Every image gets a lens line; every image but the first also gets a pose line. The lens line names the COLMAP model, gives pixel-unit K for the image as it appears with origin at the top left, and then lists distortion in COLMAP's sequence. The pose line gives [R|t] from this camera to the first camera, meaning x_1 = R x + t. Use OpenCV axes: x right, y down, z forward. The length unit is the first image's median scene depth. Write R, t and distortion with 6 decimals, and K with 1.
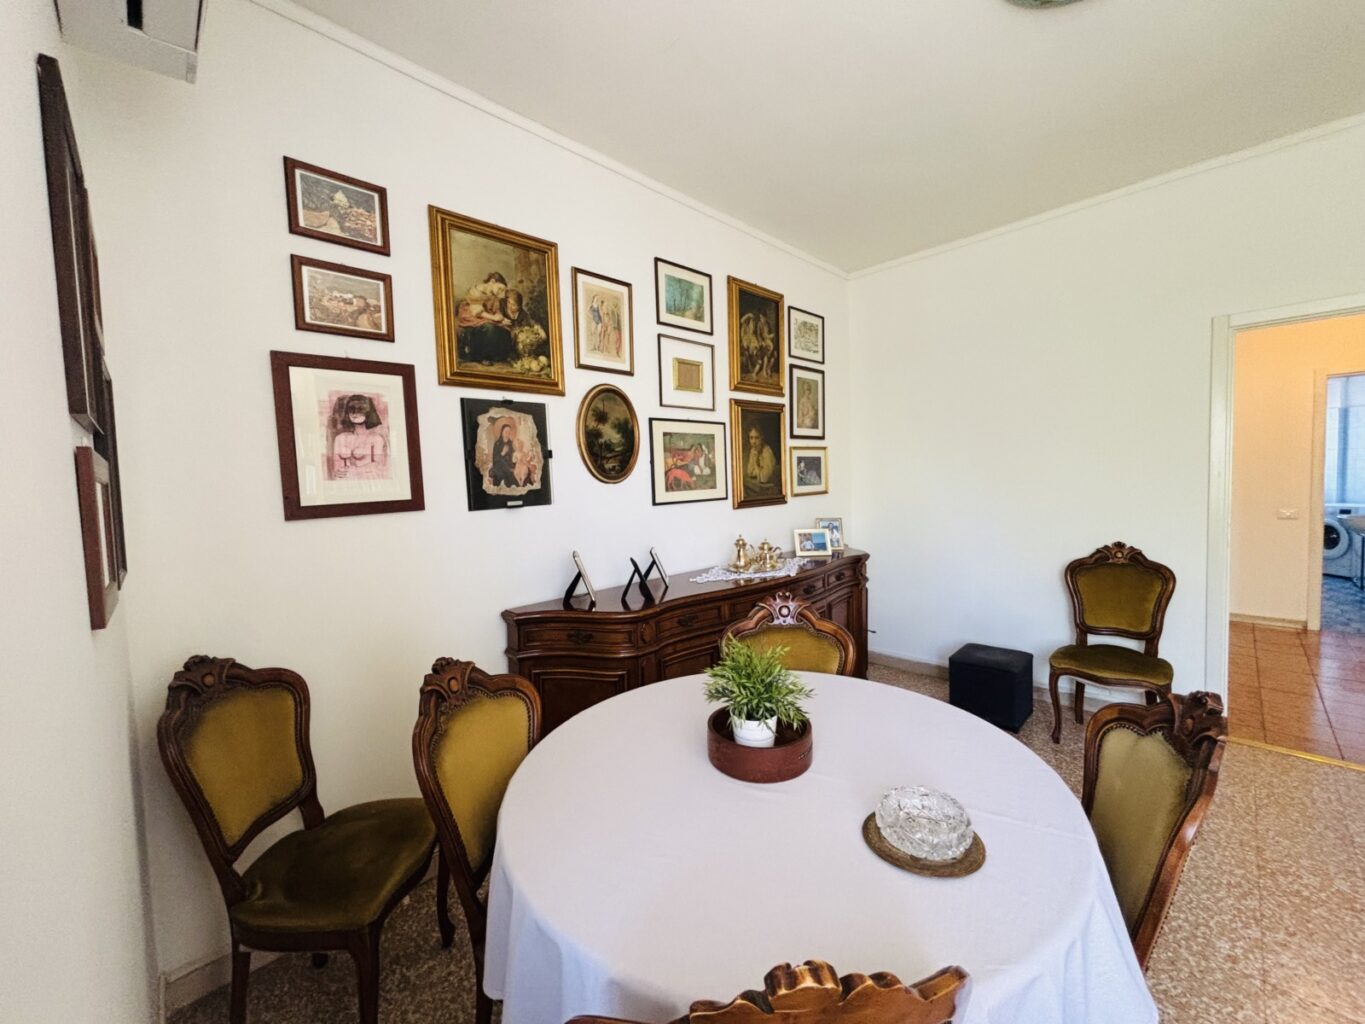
lens RADIAL K [[549.5, 0, 682.3], [0, 549.5, 510.2], [0, 0, 1]] dist [0.001529, -0.000134]
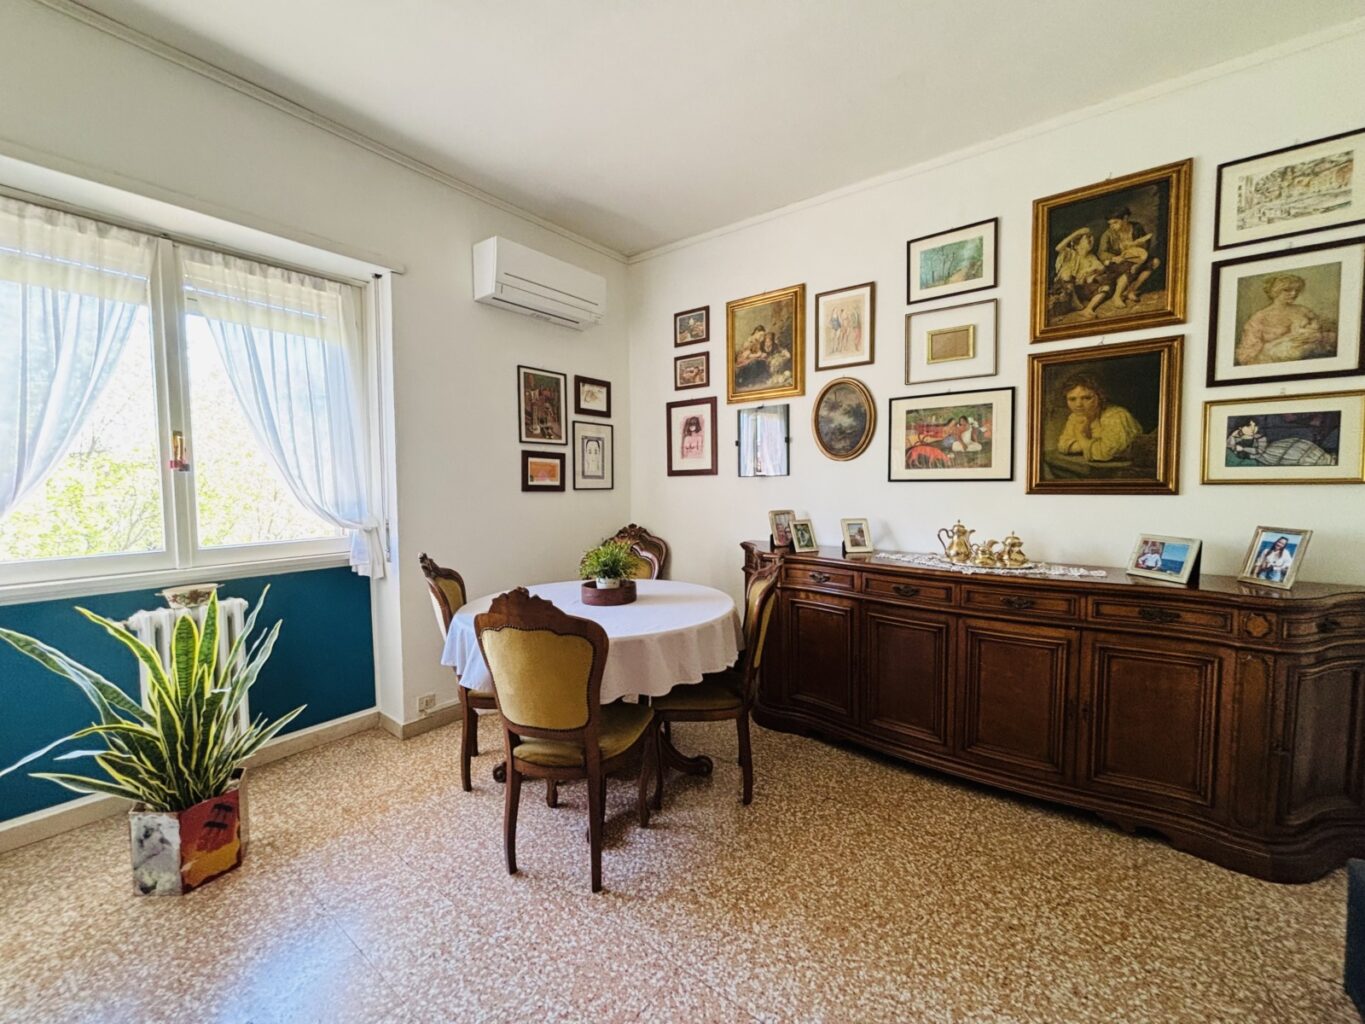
lens RADIAL K [[545.7, 0, 682.8], [0, 545.7, 505.9], [0, 0, 1]] dist [-0.008724, -0.000423]
pose [[0.128865, 0.078061, -0.988585, 0.888235], [-0.056332, 0.995863, 0.071292, -0.013631], [0.990061, 0.046502, 0.132730, 0.440588]]
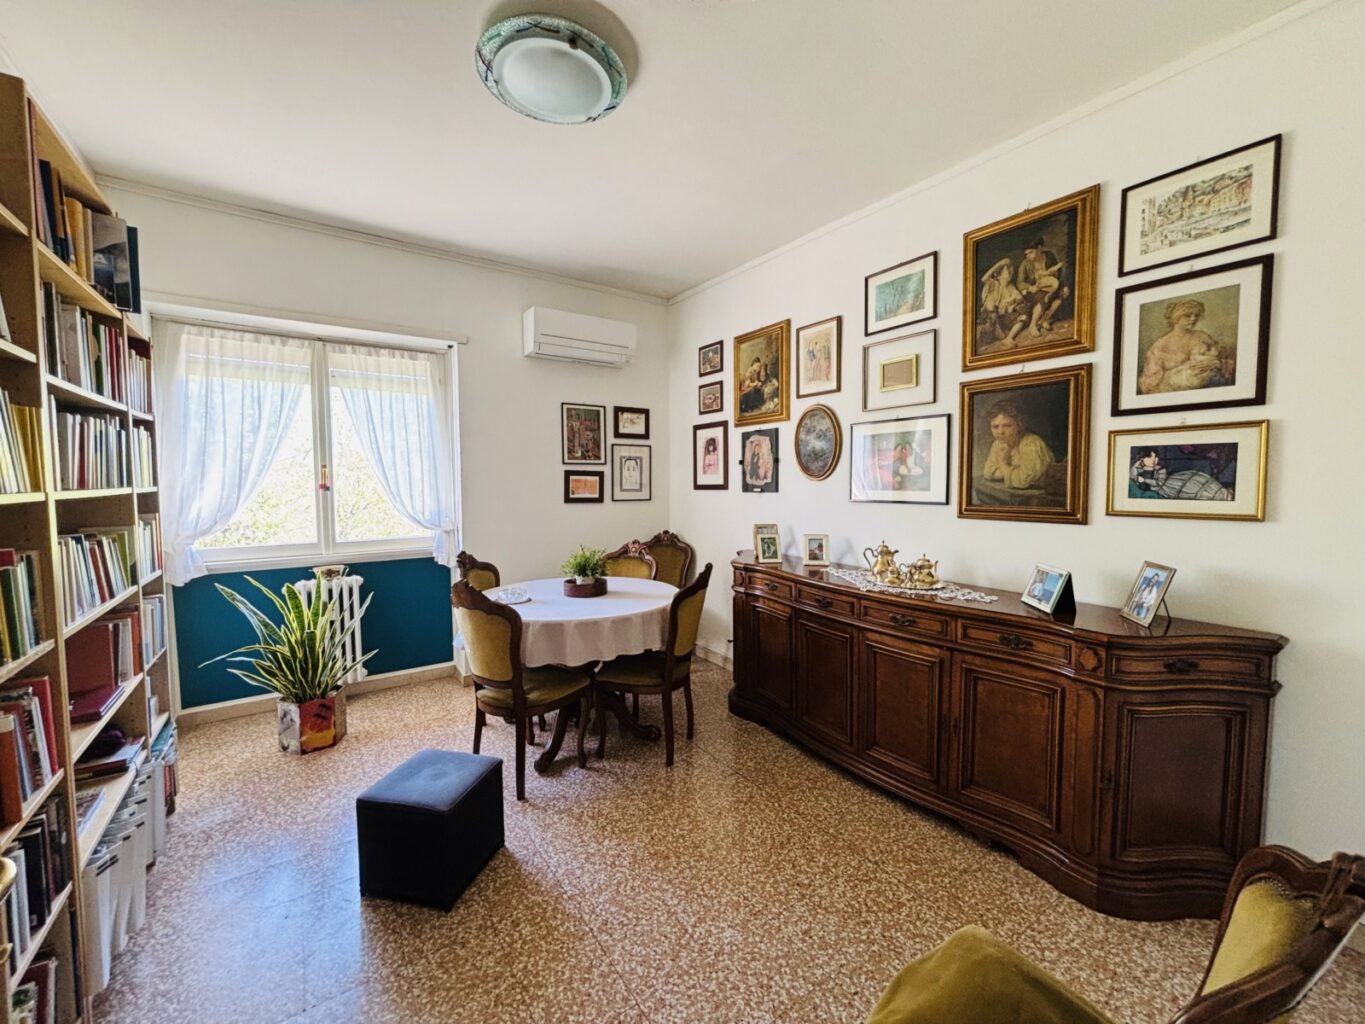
lens RADIAL K [[543.2, 0, 683.4], [0, 543.2, 508.7], [0, 0, 1]] dist [-0.016708, 0.000032]
pose [[-0.174465, 0.087559, -0.980763, 1.051258], [-0.048338, 0.994076, 0.097346, -0.081504], [0.983476, 0.064391, -0.169199, 0.801567]]
